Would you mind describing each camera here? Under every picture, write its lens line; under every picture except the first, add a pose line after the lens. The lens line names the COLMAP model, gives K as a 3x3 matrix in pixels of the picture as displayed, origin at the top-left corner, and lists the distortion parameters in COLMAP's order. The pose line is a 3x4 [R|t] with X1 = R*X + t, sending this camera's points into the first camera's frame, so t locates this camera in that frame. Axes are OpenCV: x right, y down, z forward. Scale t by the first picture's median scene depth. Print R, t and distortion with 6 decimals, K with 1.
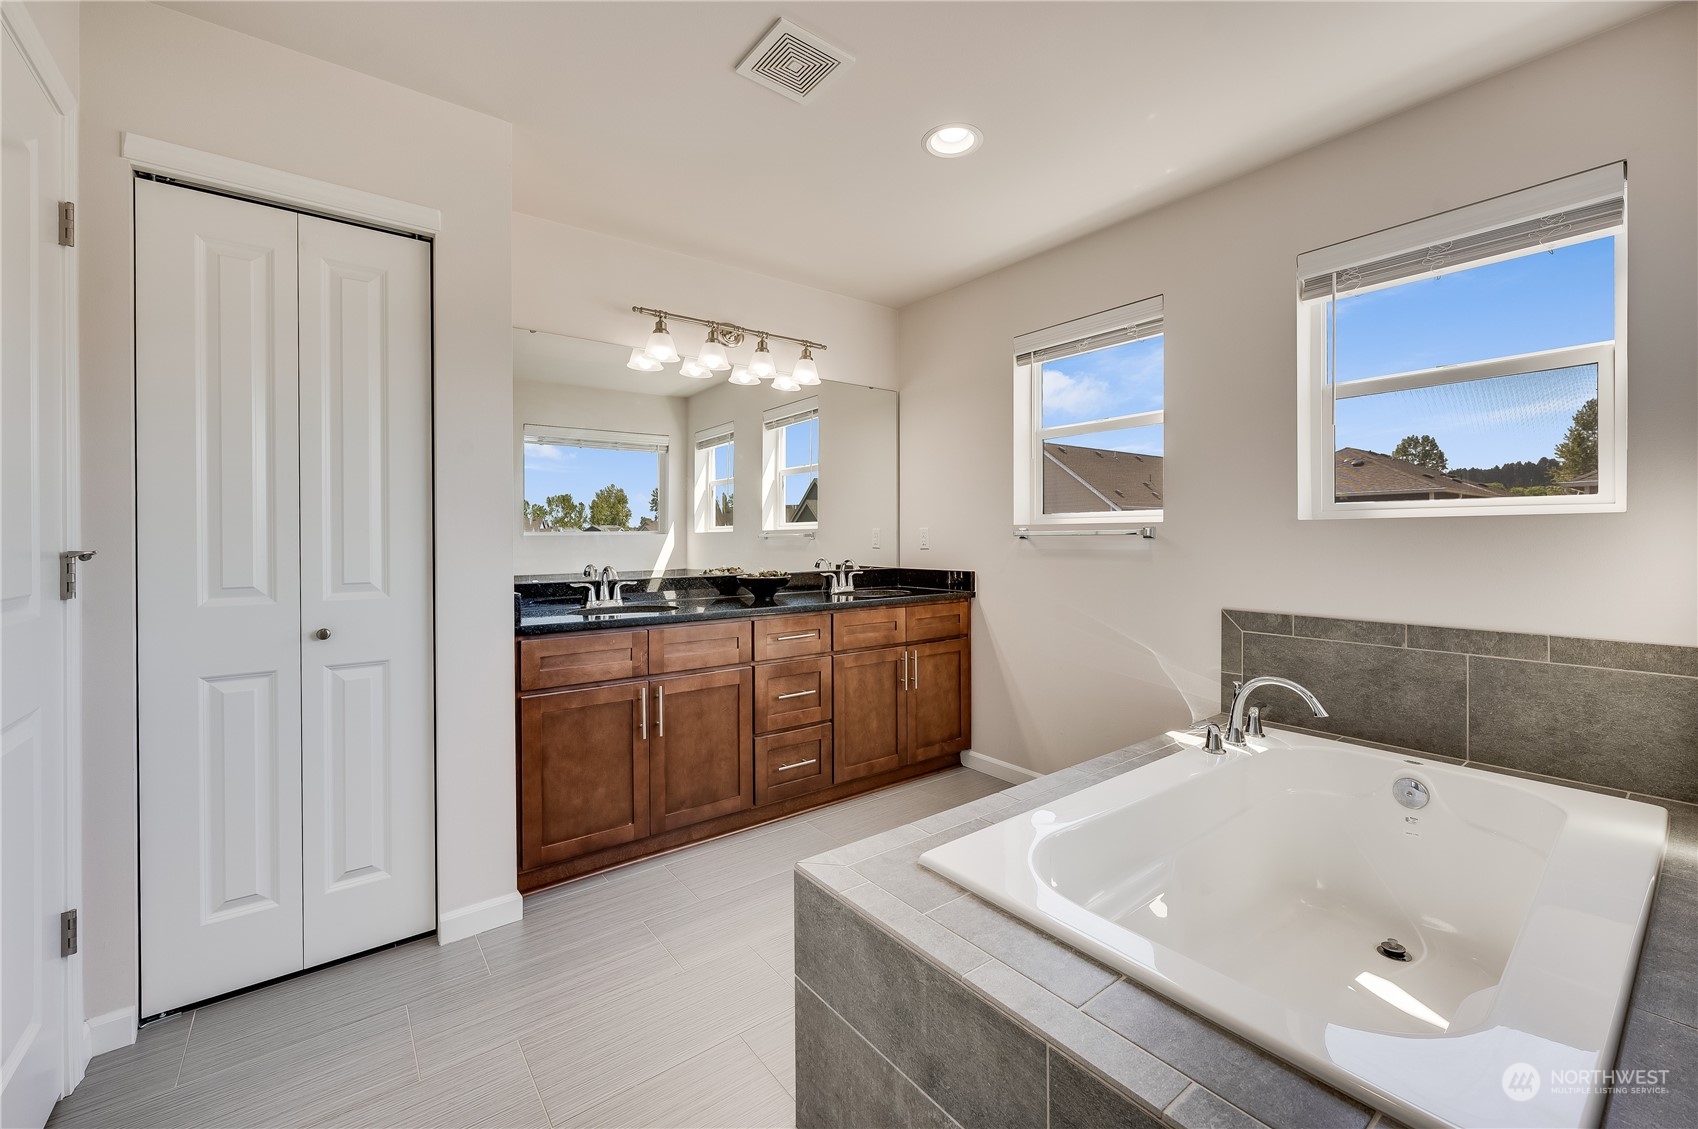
lens RADIAL K [[685.3, 0, 846.0], [0, 685.3, 551.0], [0, 0, 1]] dist [-0.001852, -0.000346]
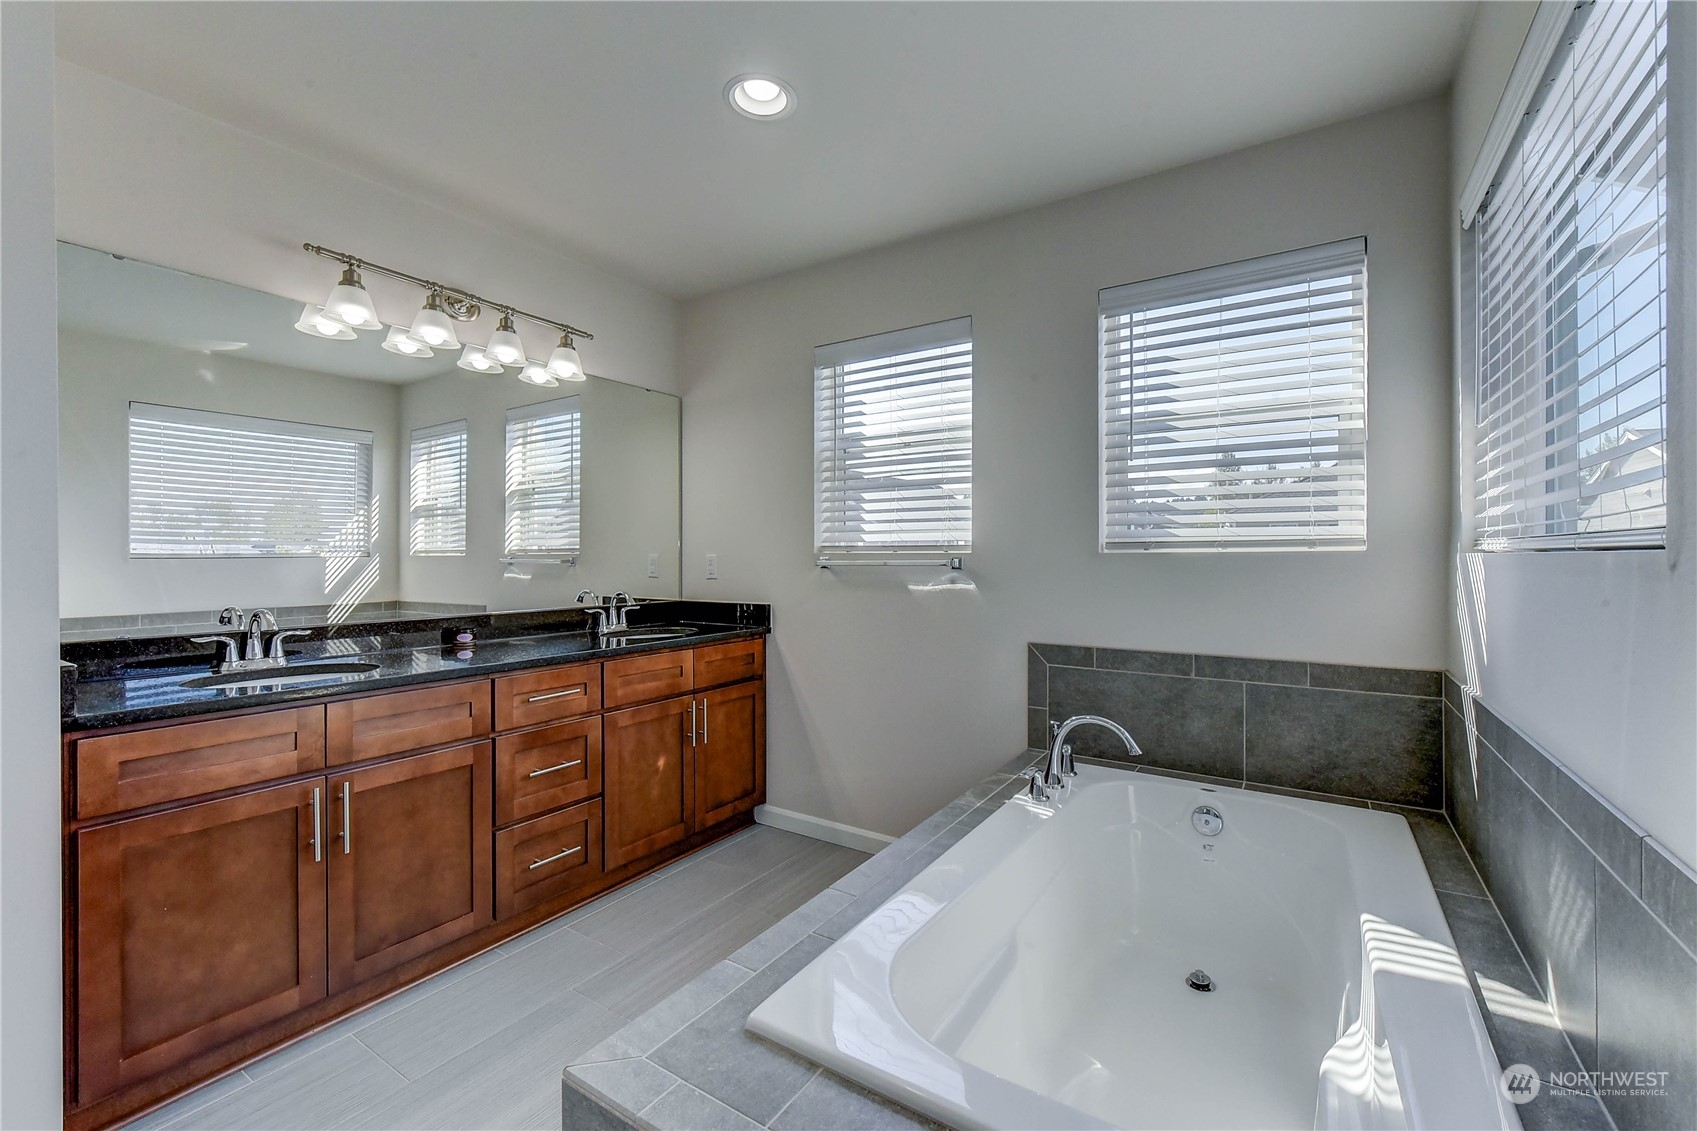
lens RADIAL K [[698.7, 0, 858.3], [0, 698.7, 564.5], [0, 0, 1]] dist [-0.000814, 0.000125]
pose [[0.940222, 0.000383, 0.340563, -0.019602], [0.003179, 0.999946, -0.009901, -0.017132], [-0.340548, 0.010392, 0.940170, 0.139560]]
